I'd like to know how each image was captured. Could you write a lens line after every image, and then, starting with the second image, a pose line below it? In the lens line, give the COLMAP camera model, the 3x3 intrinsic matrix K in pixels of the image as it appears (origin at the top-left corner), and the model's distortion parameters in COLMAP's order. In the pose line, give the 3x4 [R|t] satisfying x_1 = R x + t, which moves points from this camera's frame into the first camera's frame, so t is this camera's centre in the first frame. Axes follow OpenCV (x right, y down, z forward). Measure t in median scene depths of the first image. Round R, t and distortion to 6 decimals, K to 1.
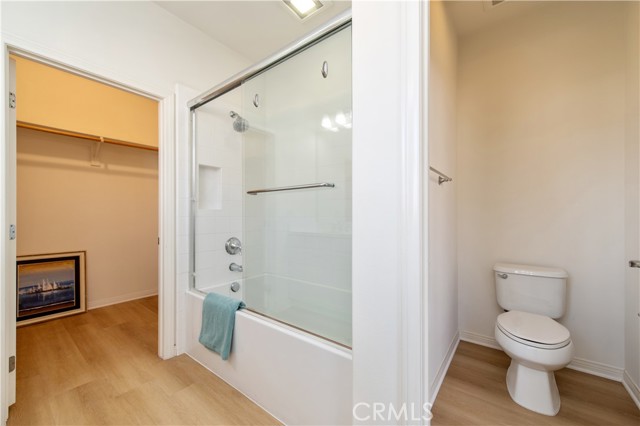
lens RADIAL K [[250.9, 0, 319.9], [0, 250.9, 215.2], [0, 0, 1]] dist [0.017135, -0.004776]
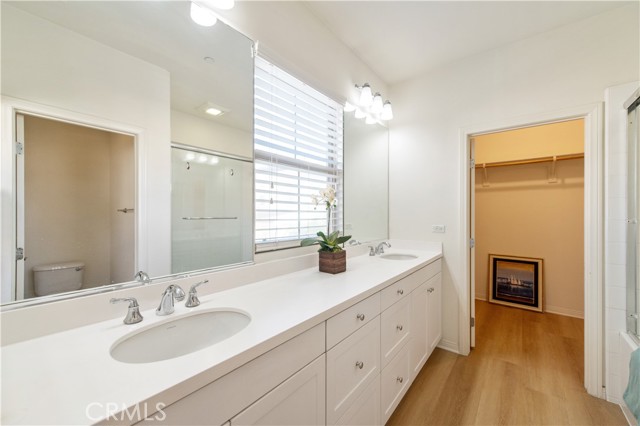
lens RADIAL K [[250.9, 0, 321.1], [0, 250.9, 213.4], [0, 0, 1]] dist [0.017135, -0.004776]
pose [[-0.008854, -0.001008, -0.999960, 0.243781], [-0.001805, 0.999998, -0.000992, -0.066191], [0.999959, 0.001796, -0.008856, 0.015162]]
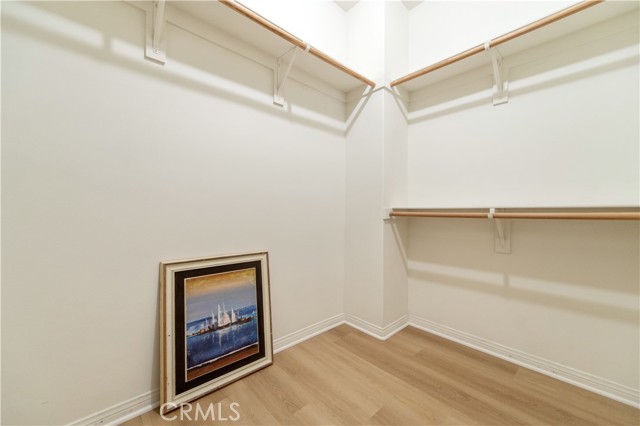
lens RADIAL K [[250.9, 0, 319.1], [0, 250.9, 211.6], [0, 0, 1]] dist [0.017135, -0.004776]
pose [[0.986779, 0.002954, -0.162046, -0.789076], [-0.003840, 0.999979, -0.005158, 0.058157], [0.162028, 0.005712, 0.986770, 0.508716]]
